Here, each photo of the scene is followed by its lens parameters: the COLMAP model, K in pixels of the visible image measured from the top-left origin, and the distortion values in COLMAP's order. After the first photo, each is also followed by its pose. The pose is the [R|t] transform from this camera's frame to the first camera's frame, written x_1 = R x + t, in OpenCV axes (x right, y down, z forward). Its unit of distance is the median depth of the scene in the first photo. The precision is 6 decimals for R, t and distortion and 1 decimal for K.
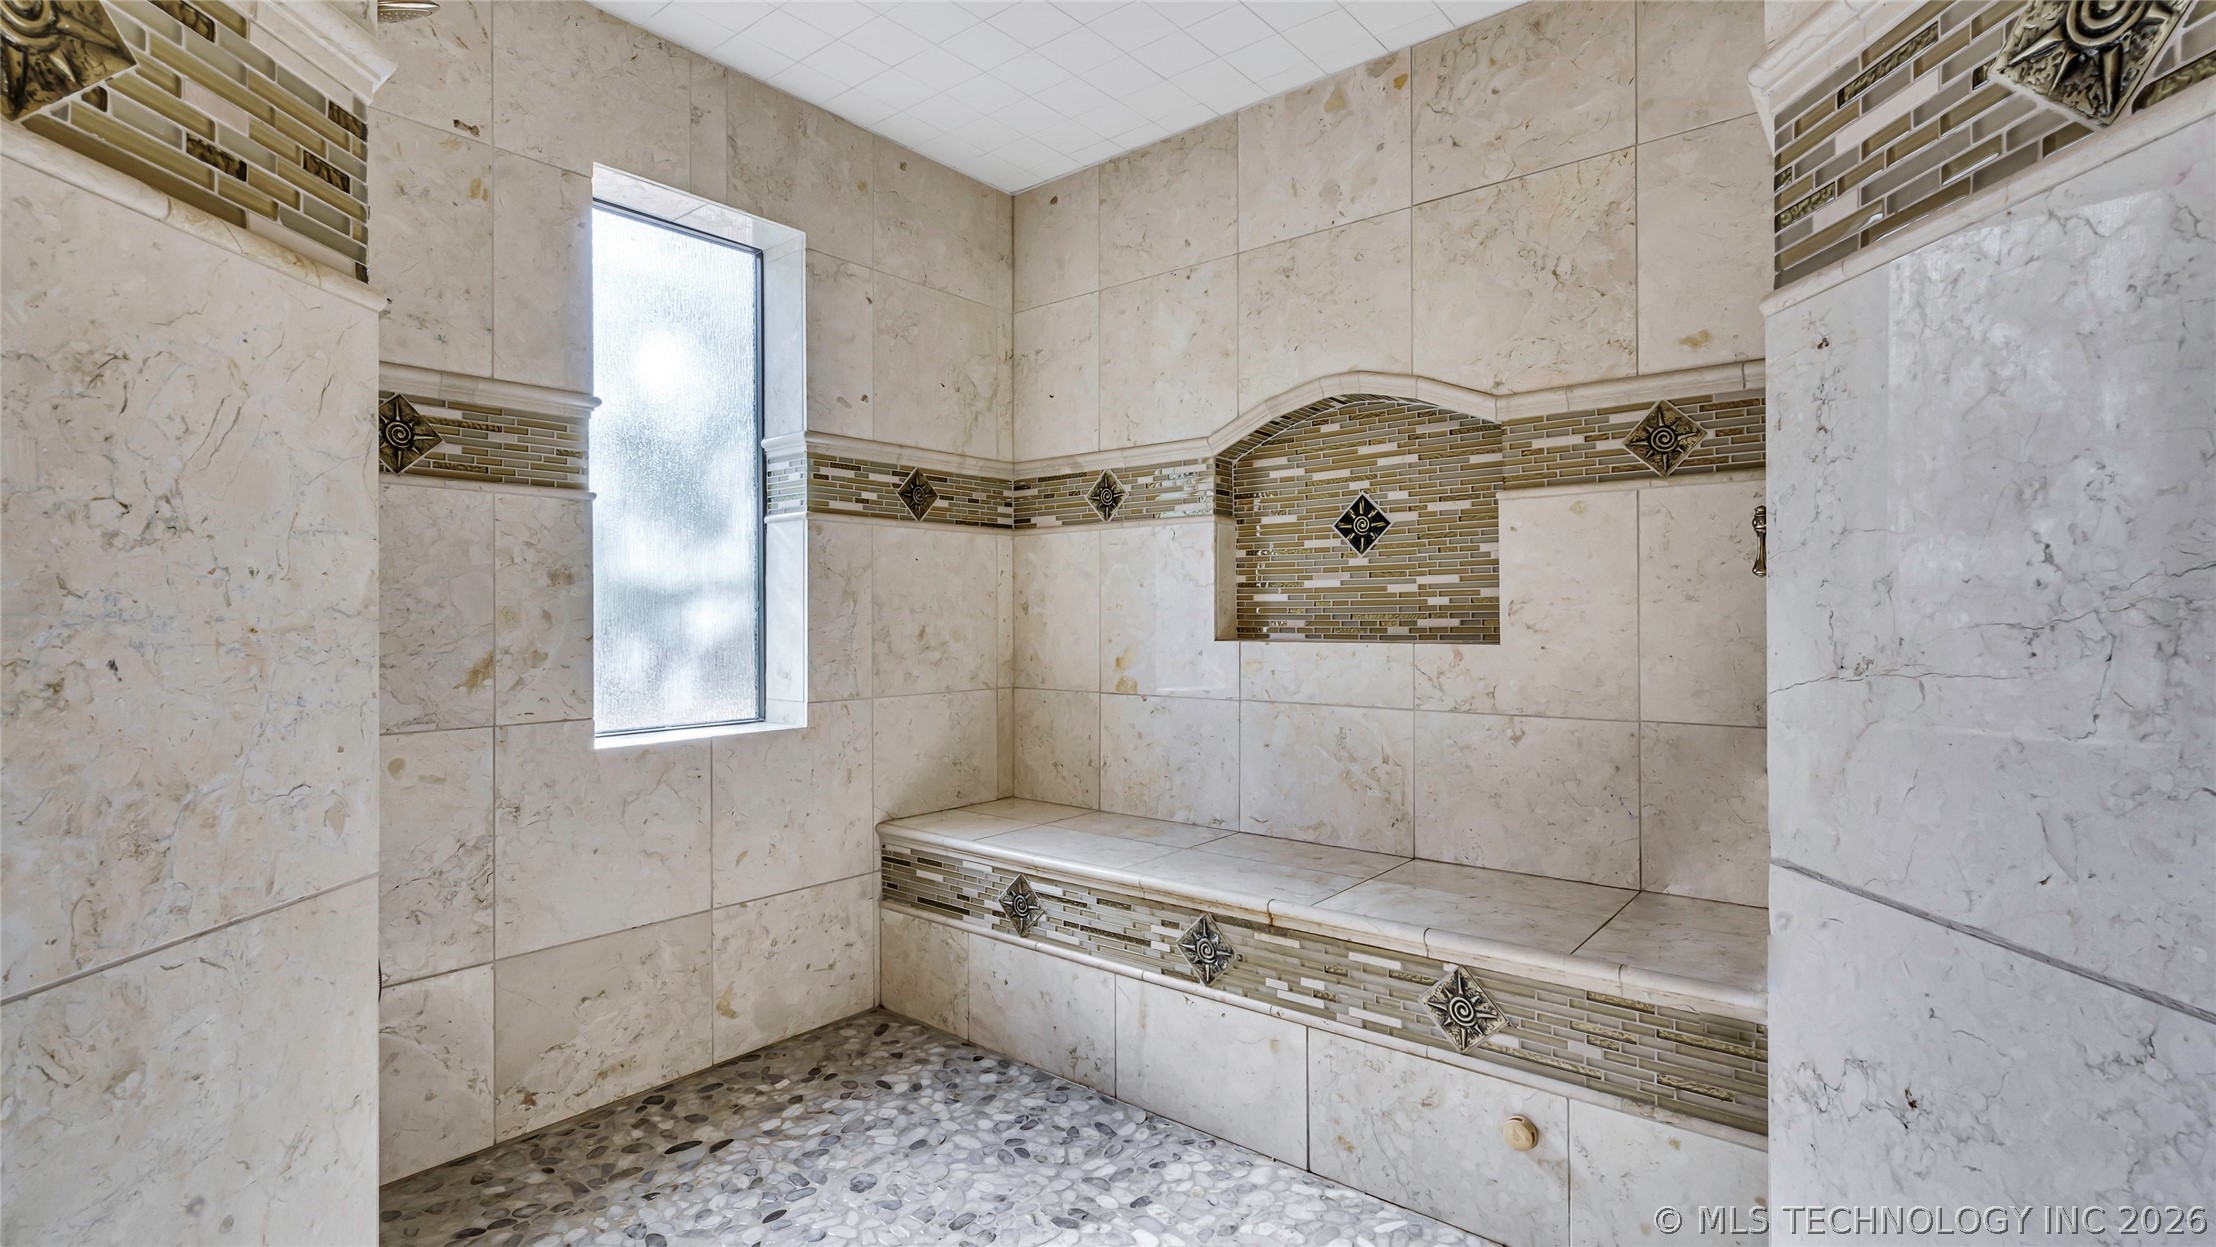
lens RADIAL K [[1044.1, 0, 1101.9], [0, 1044.1, 613.7], [0, 0, 1]] dist [-0.005644, 0.006070]
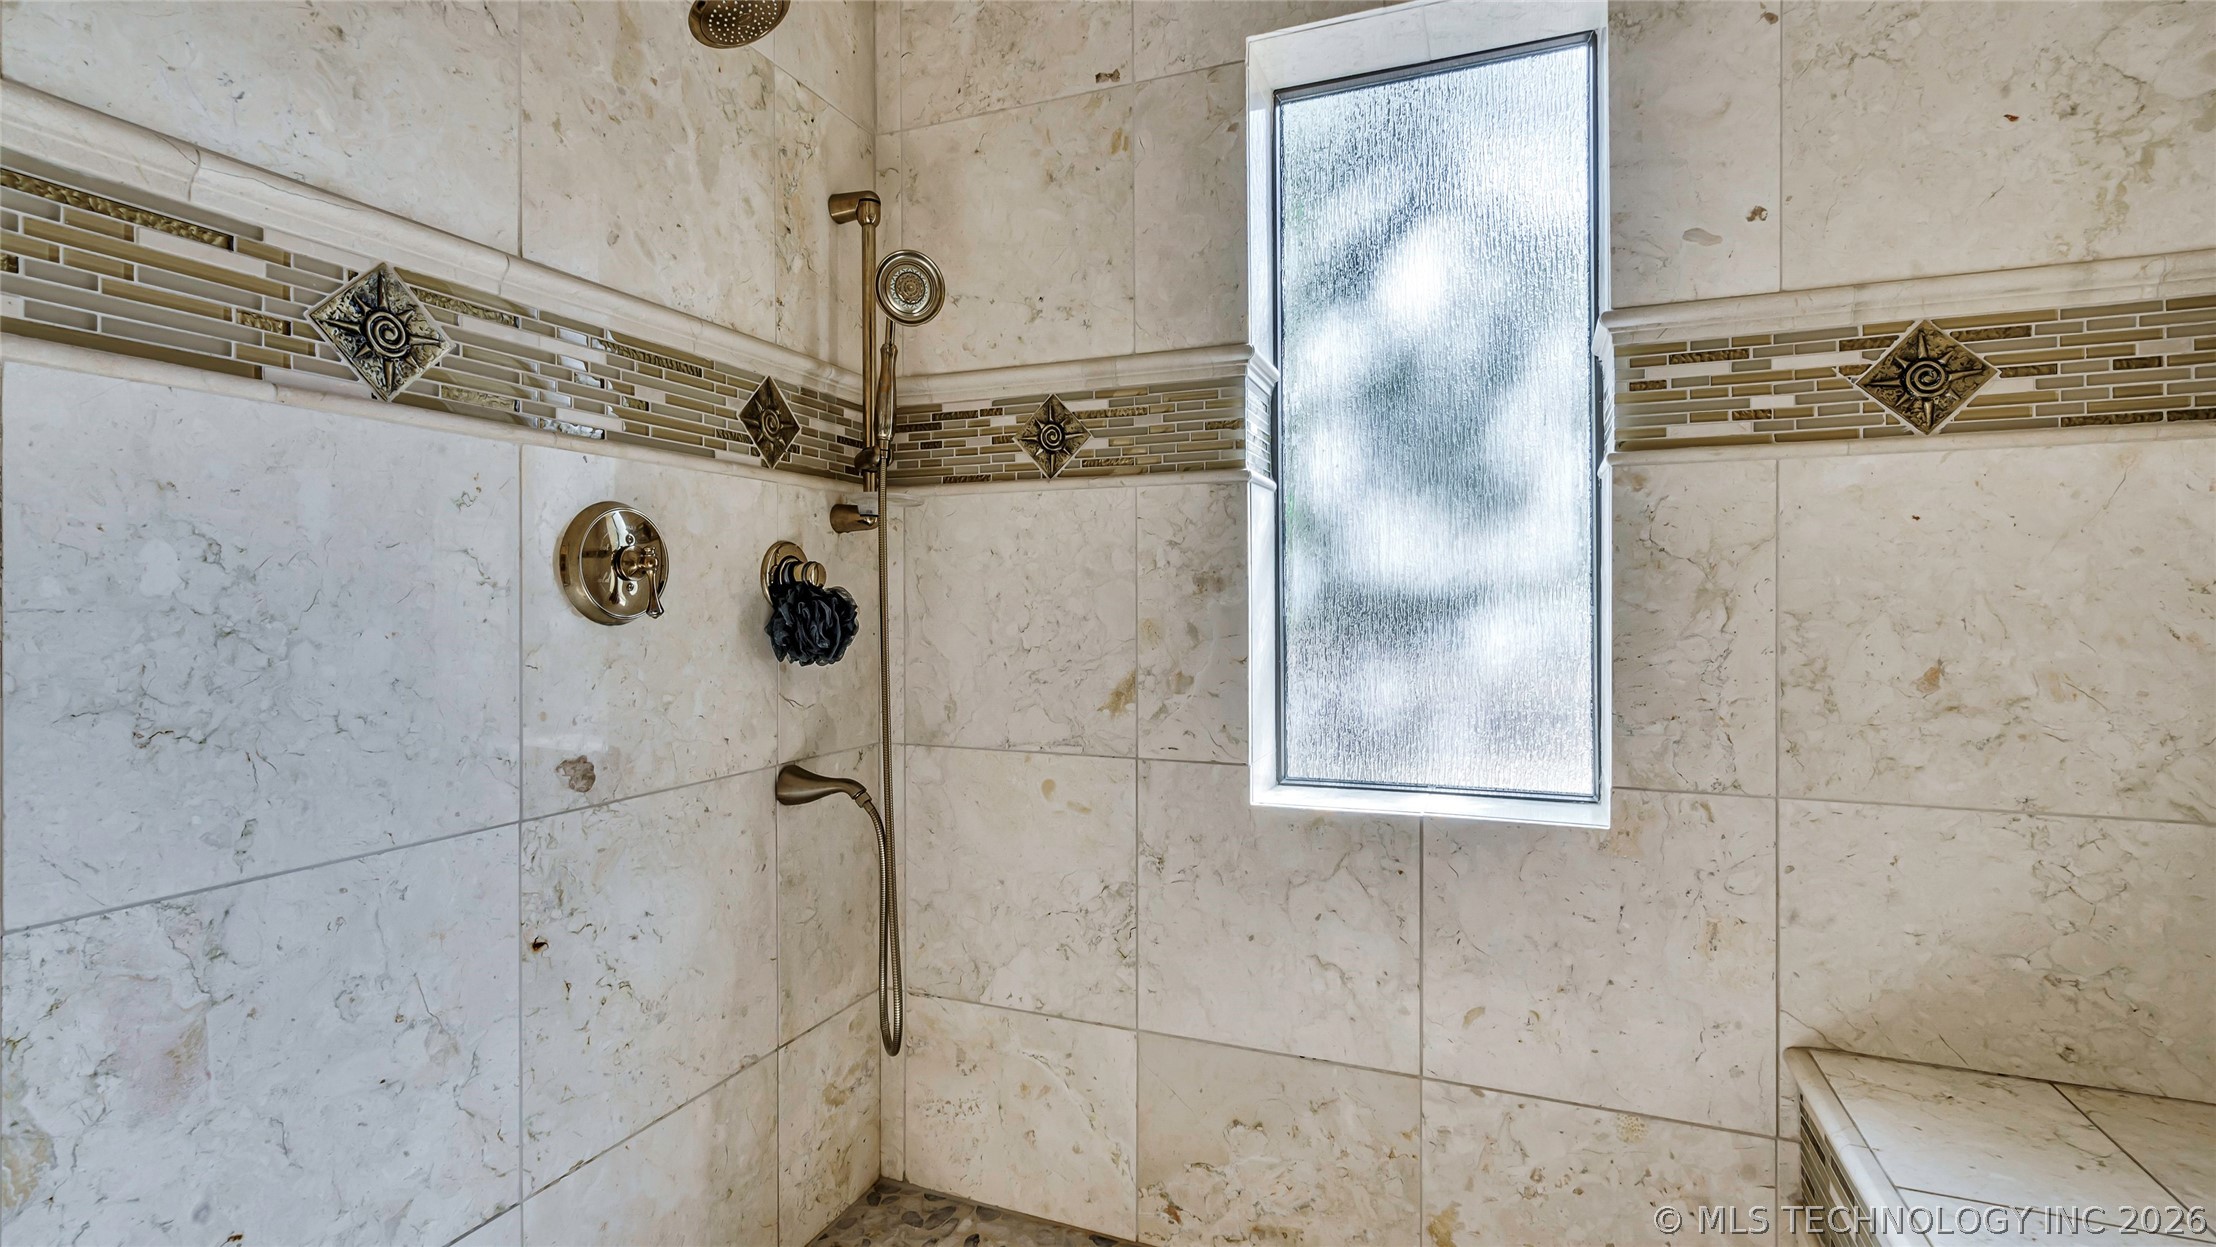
lens RADIAL K [[1044.1, 0, 1101.9], [0, 1044.1, 613.7], [0, 0, 1]] dist [-0.005644, 0.006070]
pose [[0.288864, 0.007467, -0.957341, 0.222610], [0.000941, 0.999967, 0.008083, -0.017571], [0.957370, -0.003236, 0.288847, 0.692644]]
